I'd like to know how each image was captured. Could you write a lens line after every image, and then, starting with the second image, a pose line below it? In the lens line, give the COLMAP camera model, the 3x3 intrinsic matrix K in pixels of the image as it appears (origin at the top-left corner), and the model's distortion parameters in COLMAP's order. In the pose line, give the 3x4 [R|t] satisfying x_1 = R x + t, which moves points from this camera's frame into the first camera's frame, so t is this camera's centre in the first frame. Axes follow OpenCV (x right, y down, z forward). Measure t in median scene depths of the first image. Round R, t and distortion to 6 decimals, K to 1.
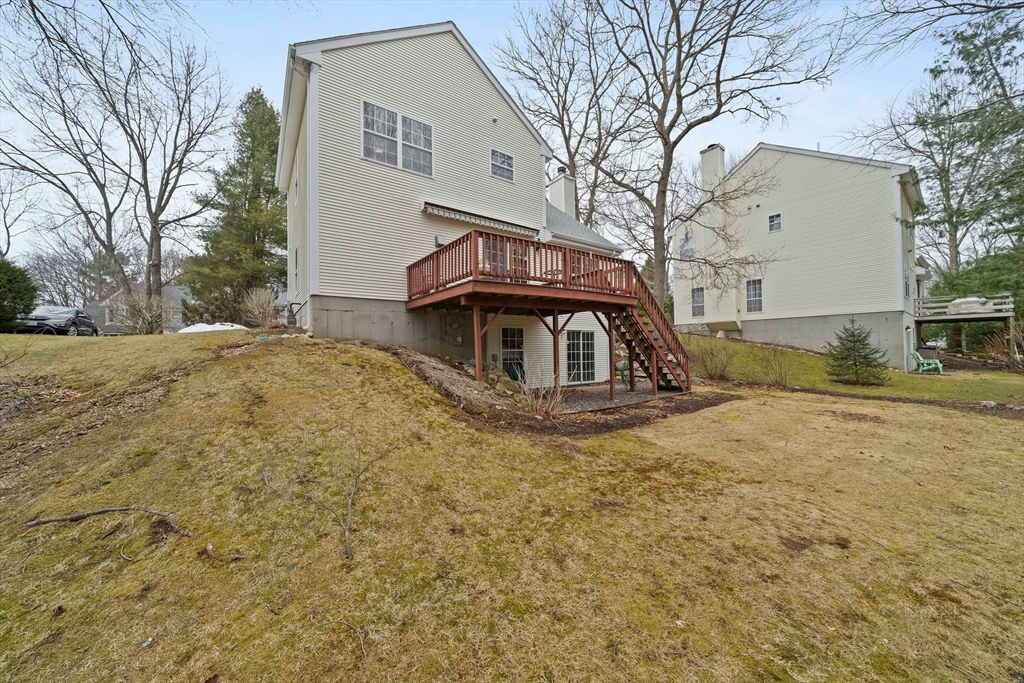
lens RADIAL K [[350.2, 0, 513.2], [0, 350.2, 343.3], [0, 0, 1]] dist [-0.005318, 0.000018]
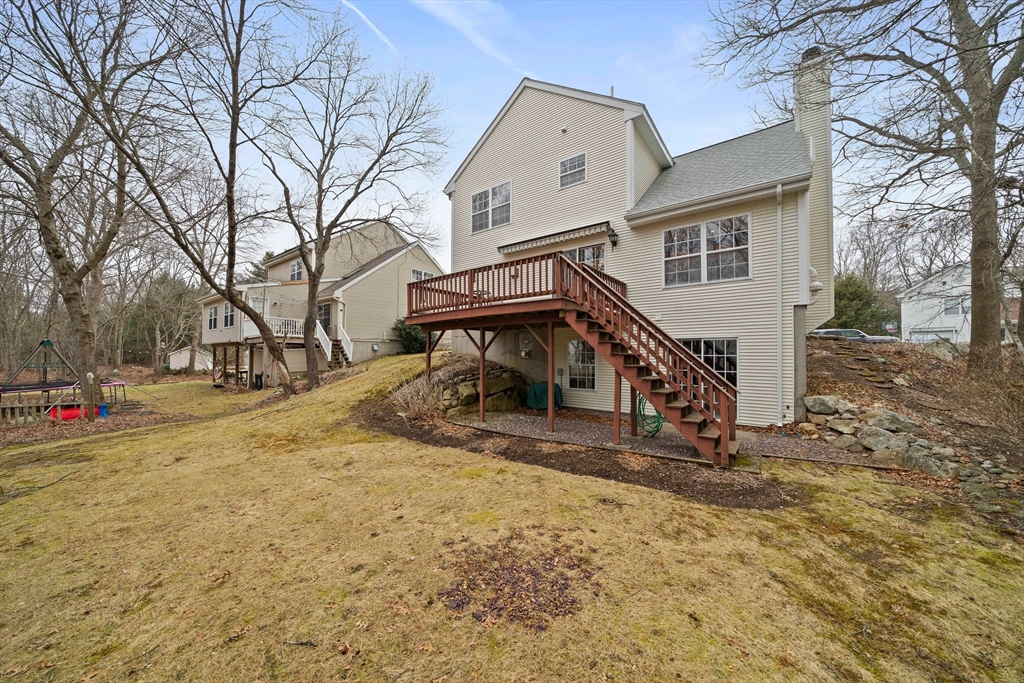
lens RADIAL K [[350.2, 0, 513.2], [0, 350.2, 343.3], [0, 0, 1]] dist [-0.005318, 0.000018]
pose [[0.271508, -0.004438, -0.962426, 1.023877], [-0.002012, 0.999985, -0.005179, -0.036593], [0.962434, 0.003342, 0.271495, 0.706357]]
